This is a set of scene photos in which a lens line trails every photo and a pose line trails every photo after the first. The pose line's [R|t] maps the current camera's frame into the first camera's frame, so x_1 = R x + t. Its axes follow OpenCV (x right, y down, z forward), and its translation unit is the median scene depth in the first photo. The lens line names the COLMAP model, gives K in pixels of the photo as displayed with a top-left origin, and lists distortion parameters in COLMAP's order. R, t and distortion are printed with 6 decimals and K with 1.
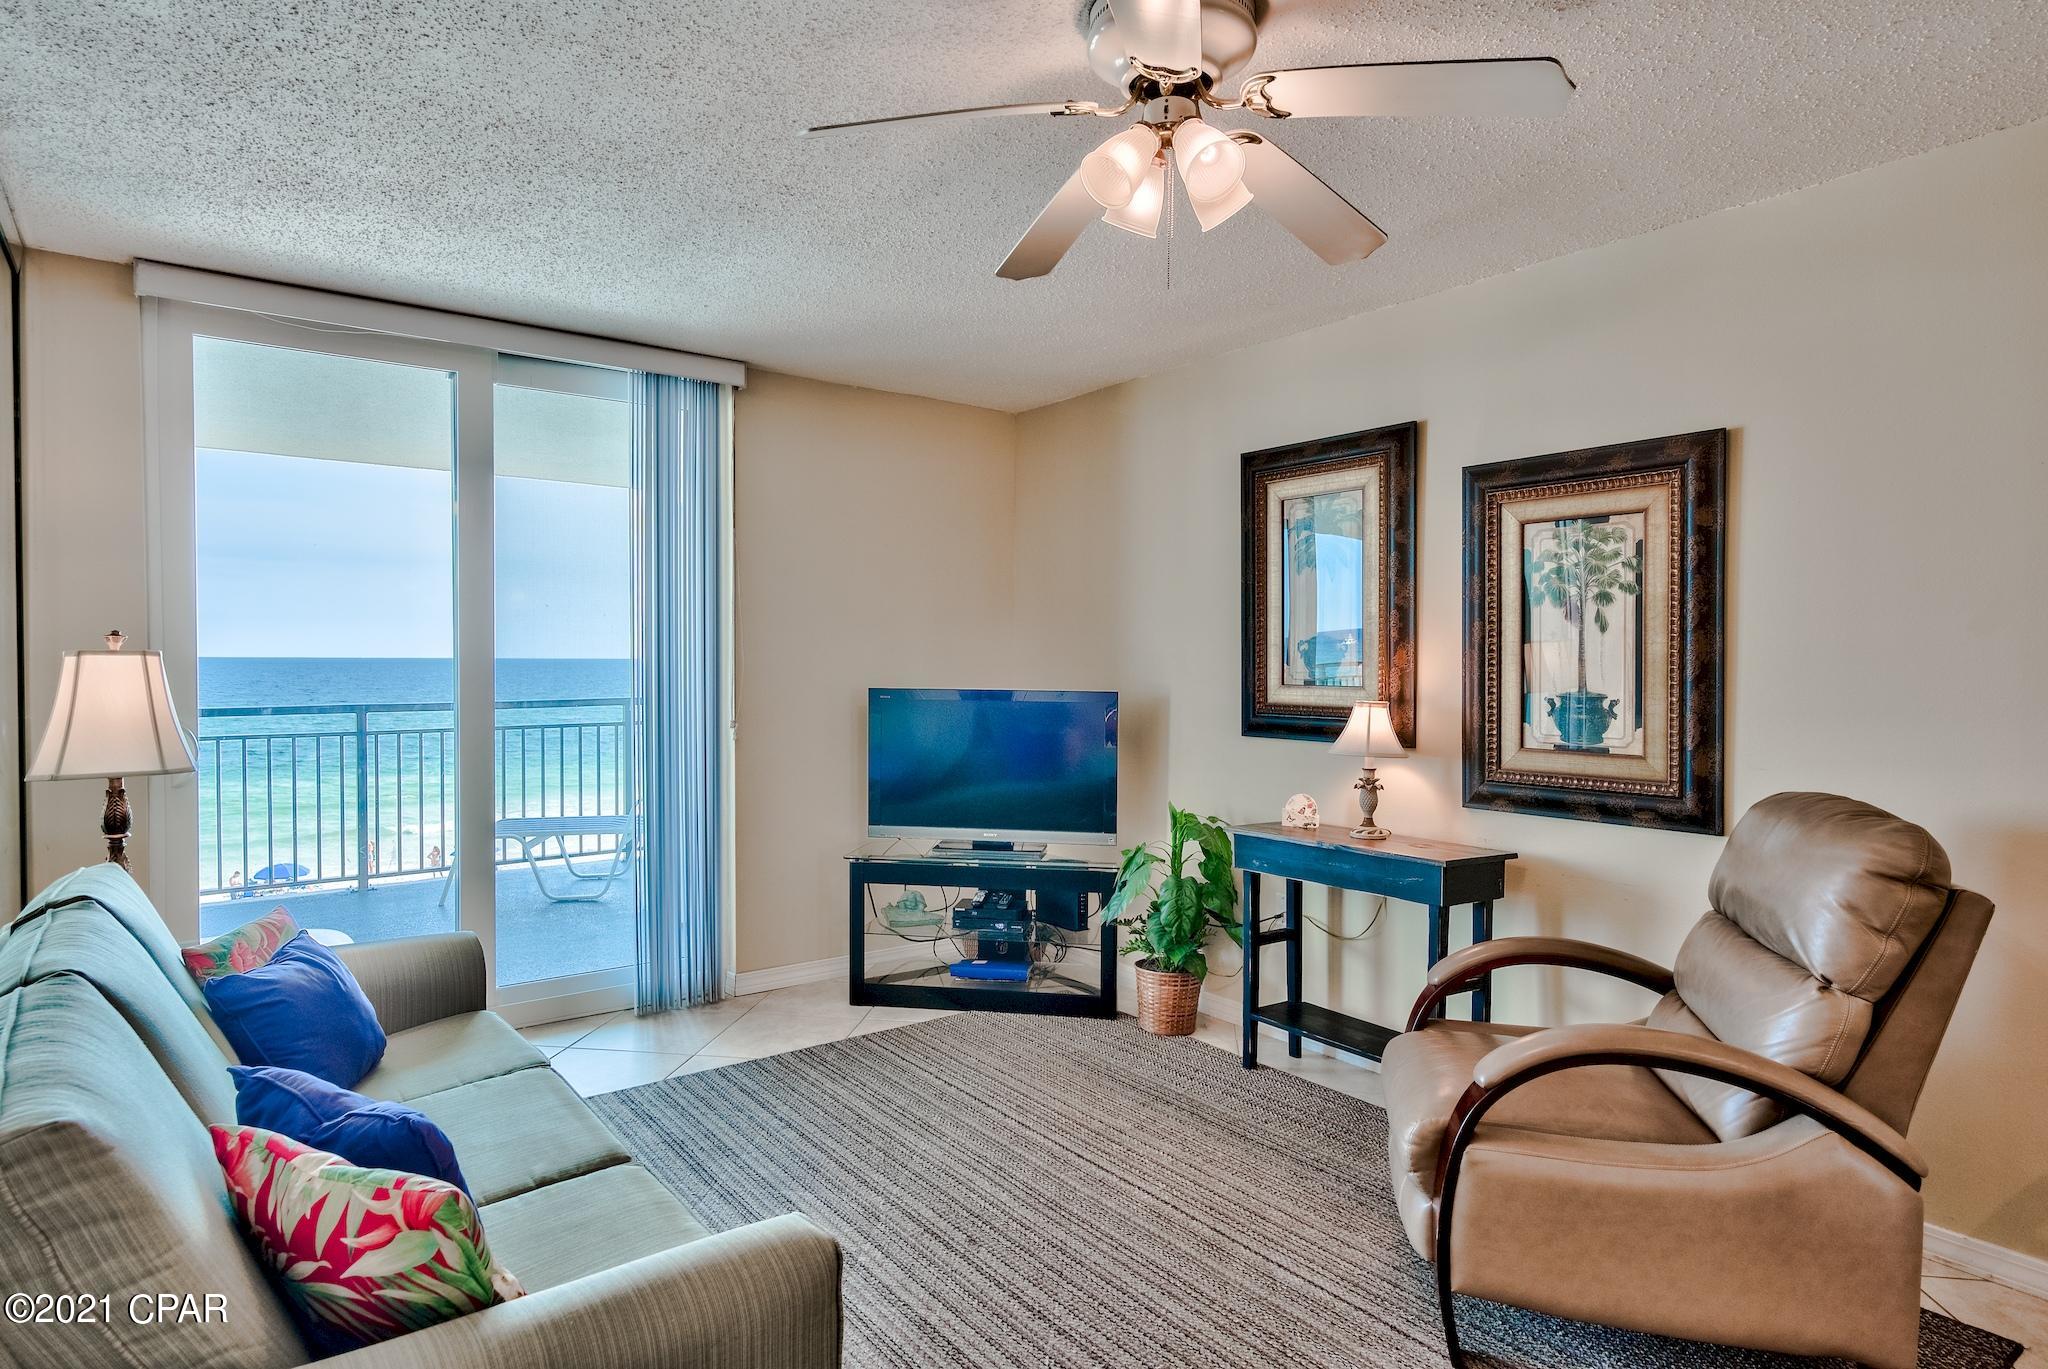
lens RADIAL K [[1141.0, 0, 1024.0], [0, 1141.0, 684.5], [0, 0, 1]] dist [0.010591, 0.000925]
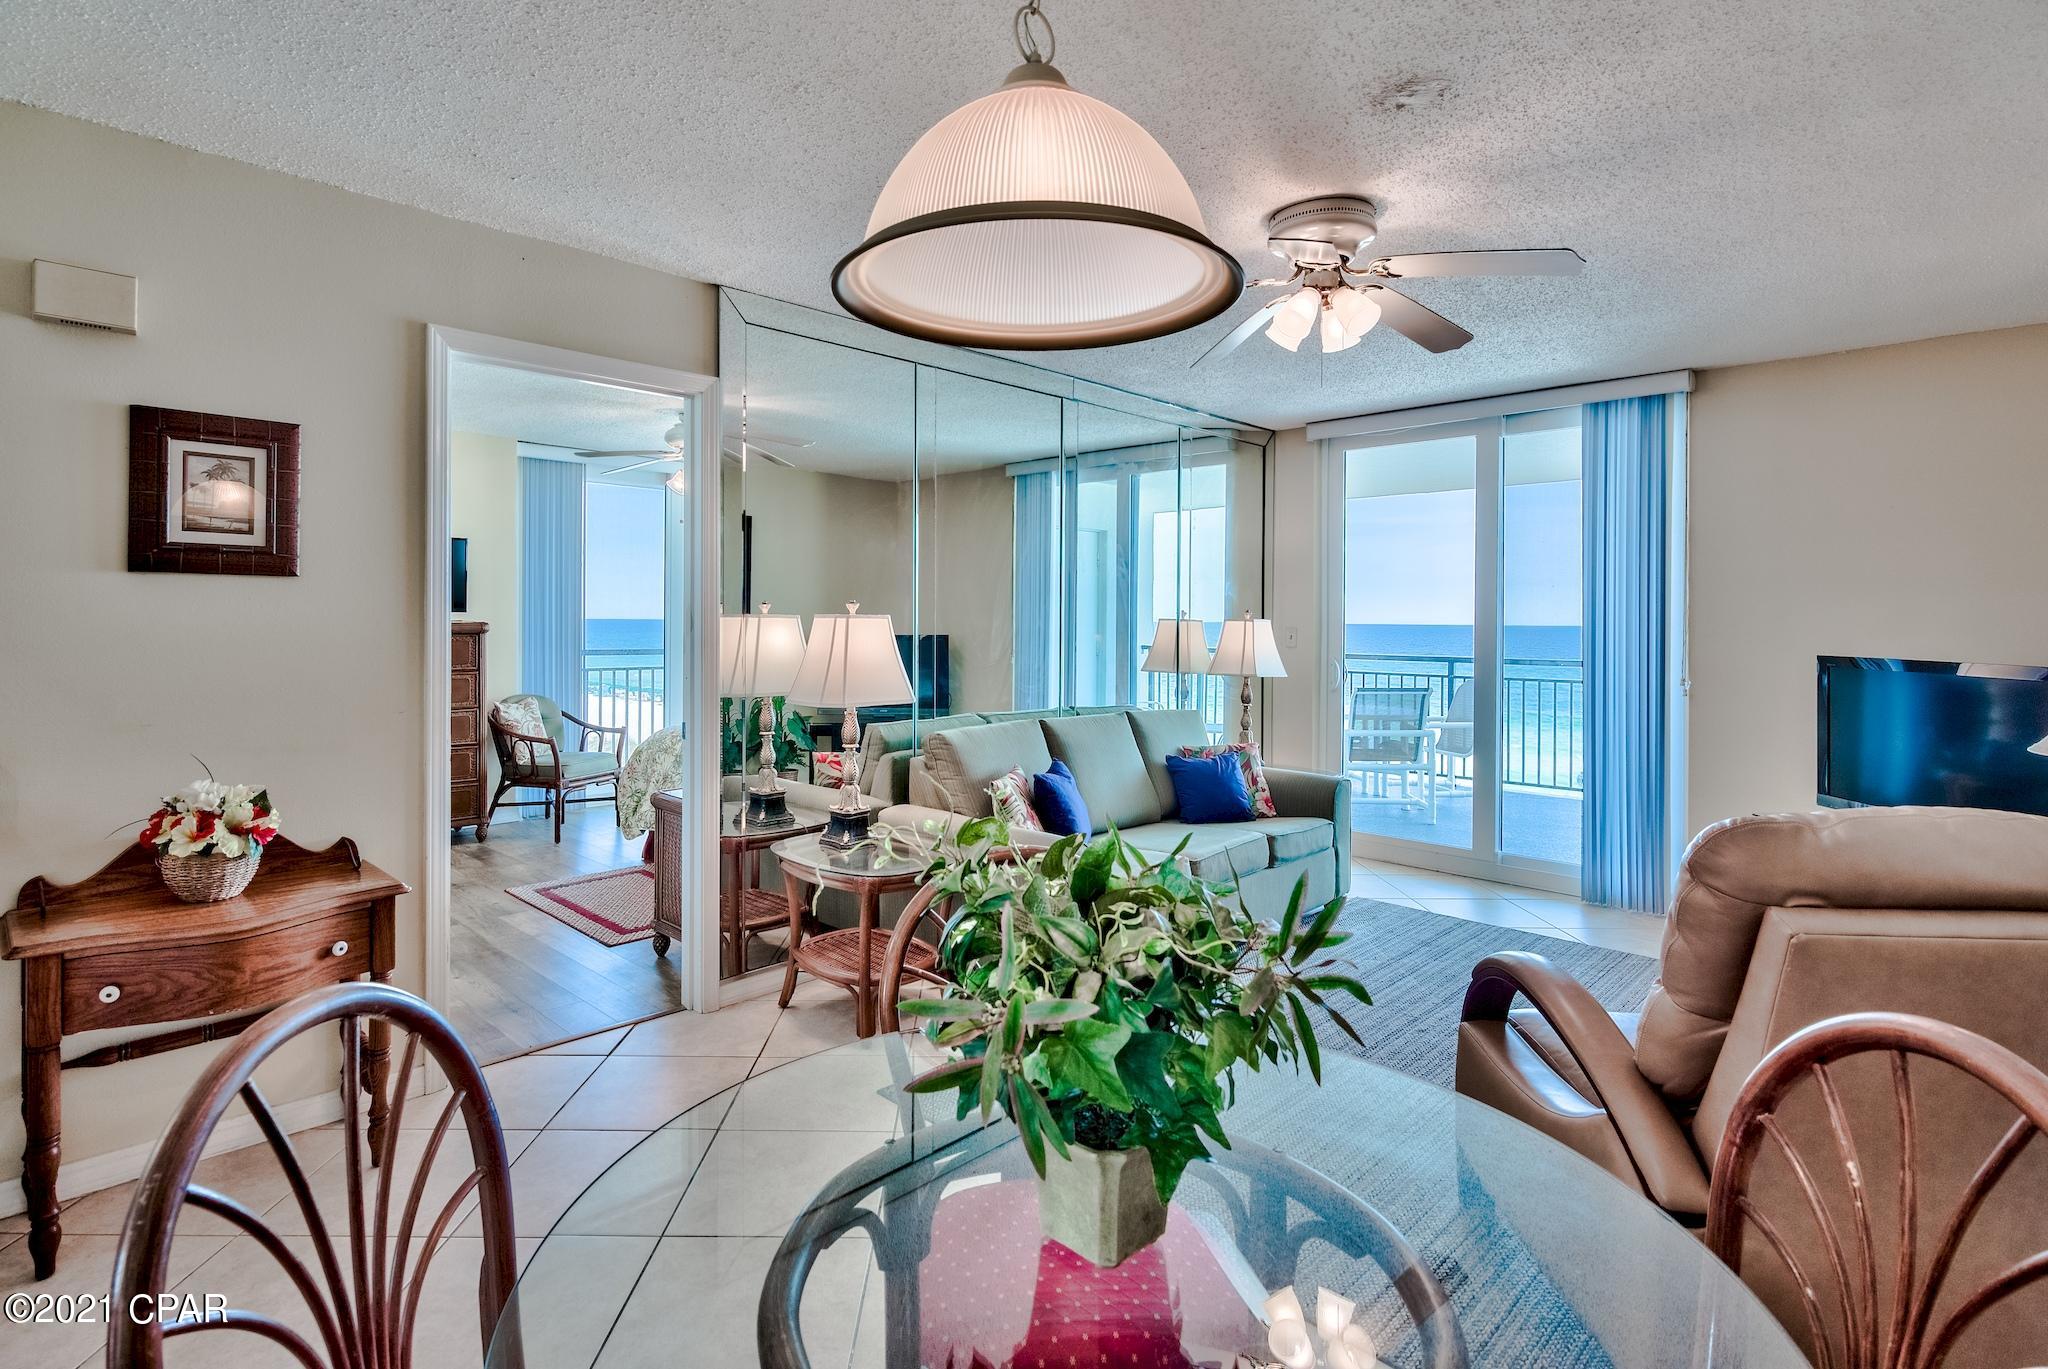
lens RADIAL K [[1017.4, 0, 981.8], [0, 1017.4, 624.5], [0, 0, 1]] dist [-0.001195, -0.000748]
pose [[0.126358, 0.002787, -0.991981, 0.795350], [-0.029646, 0.999560, -0.000968, -0.002621], [0.991542, 0.029530, 0.126385, 0.195899]]
